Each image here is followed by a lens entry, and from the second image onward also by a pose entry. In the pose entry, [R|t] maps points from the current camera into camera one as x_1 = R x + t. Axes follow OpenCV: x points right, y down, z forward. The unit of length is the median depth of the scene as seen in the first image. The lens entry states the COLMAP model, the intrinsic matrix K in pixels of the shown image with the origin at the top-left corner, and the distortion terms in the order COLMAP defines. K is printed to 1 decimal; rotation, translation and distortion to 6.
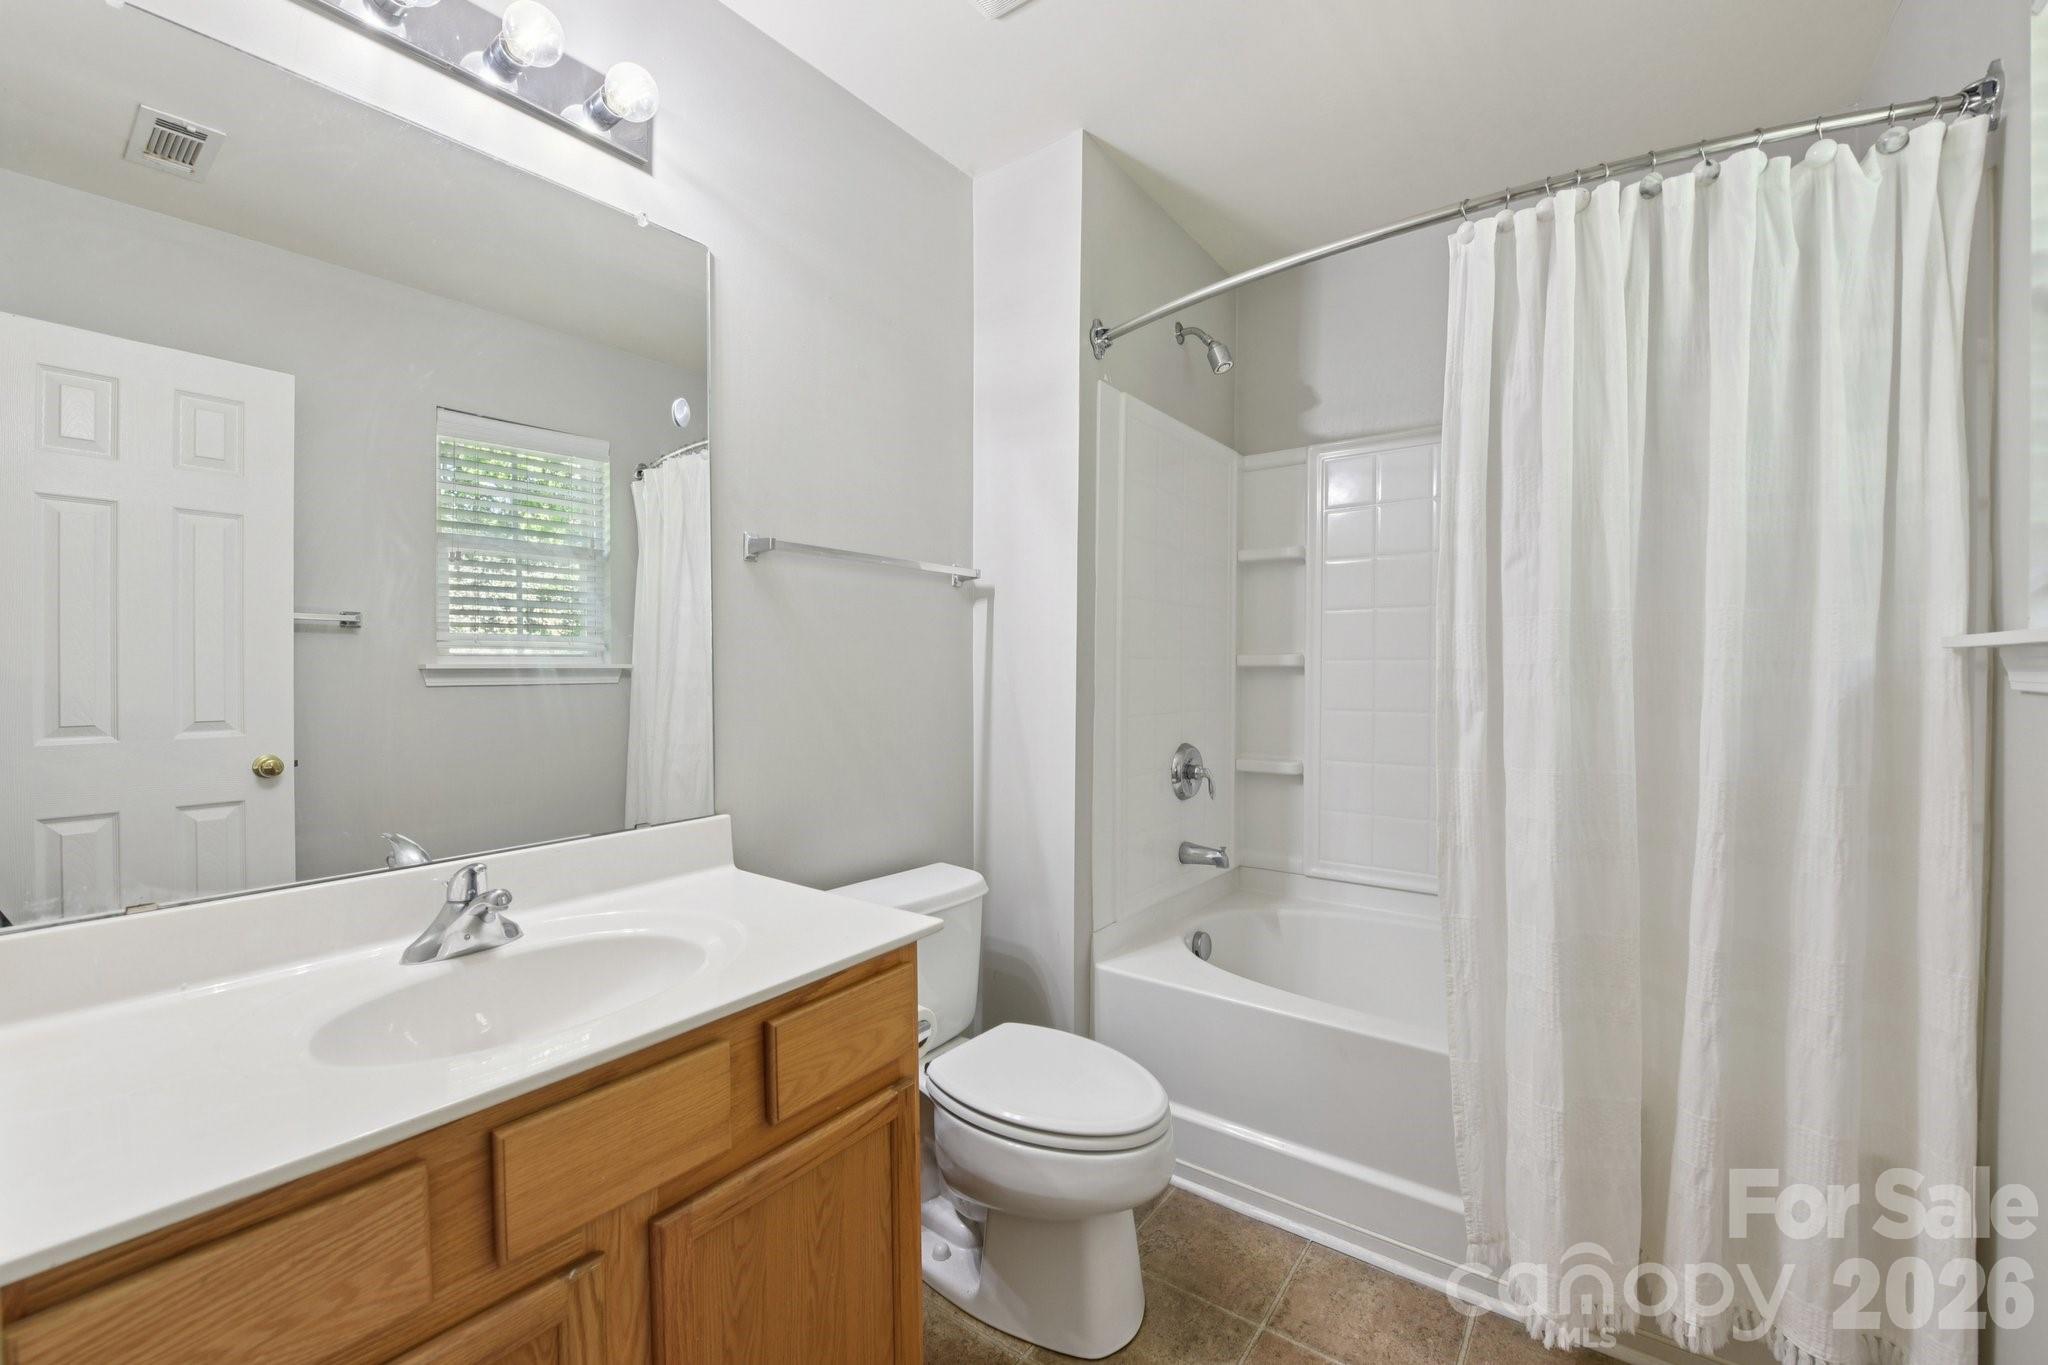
lens RADIAL K [[822.3, 0, 1017.3], [0, 822.3, 683.6], [0, 0, 1]] dist [-0.014605, 0.000769]
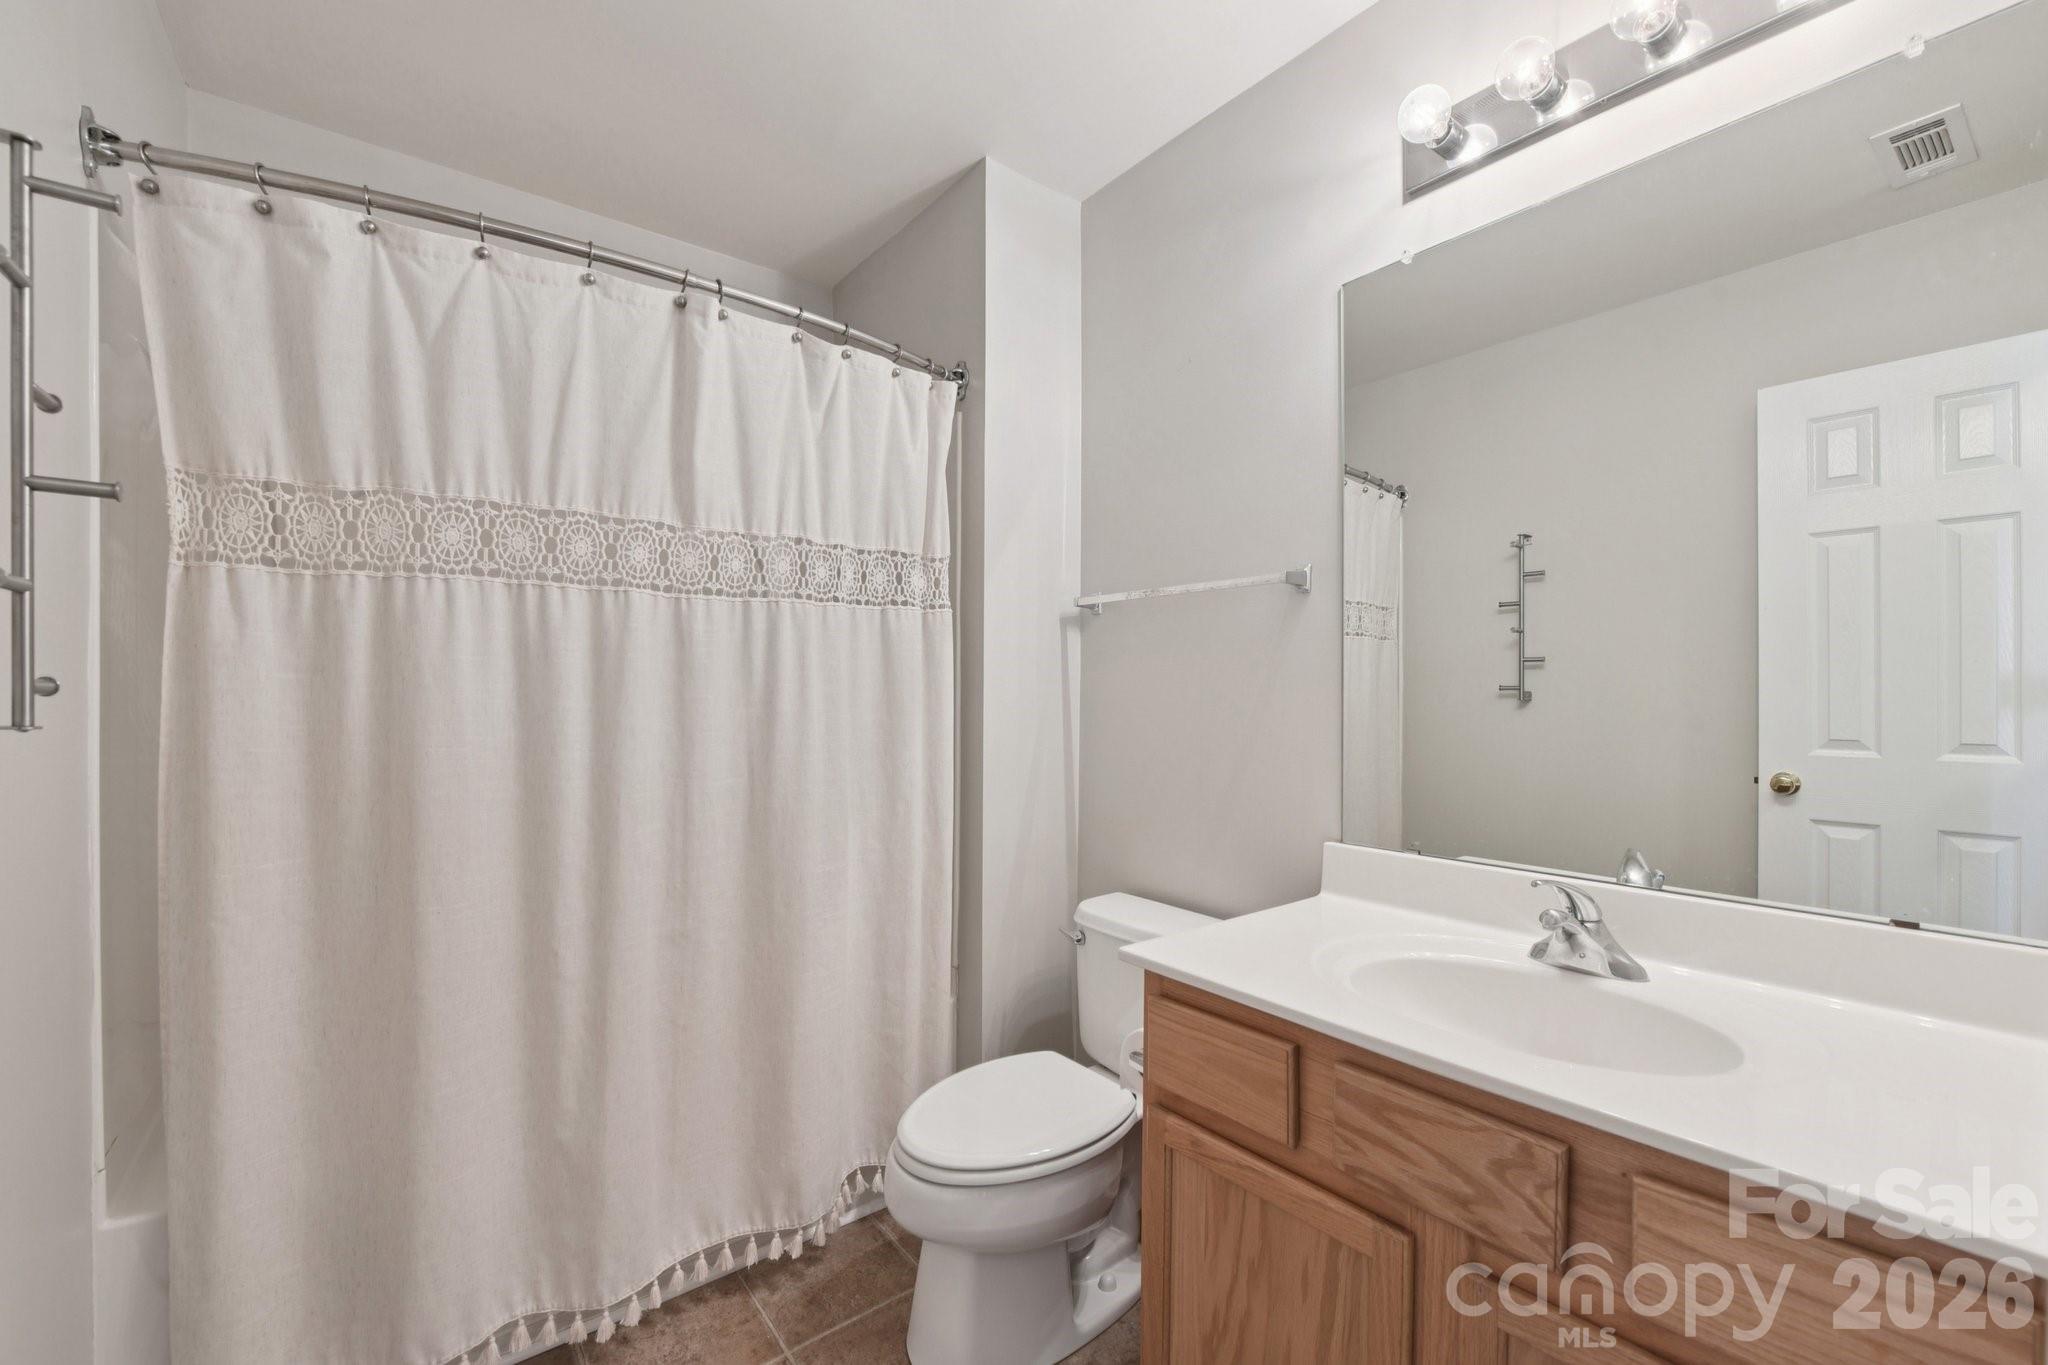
lens RADIAL K [[822.3, 0, 1021.4], [0, 822.3, 696.9], [0, 0, 1]] dist [-0.014605, 0.000769]
pose [[-0.253511, 0.007307, -0.967305, 0.488088], [-0.010253, 0.999895, 0.010240, -0.014730], [0.967278, 0.012513, -0.253410, 0.581876]]
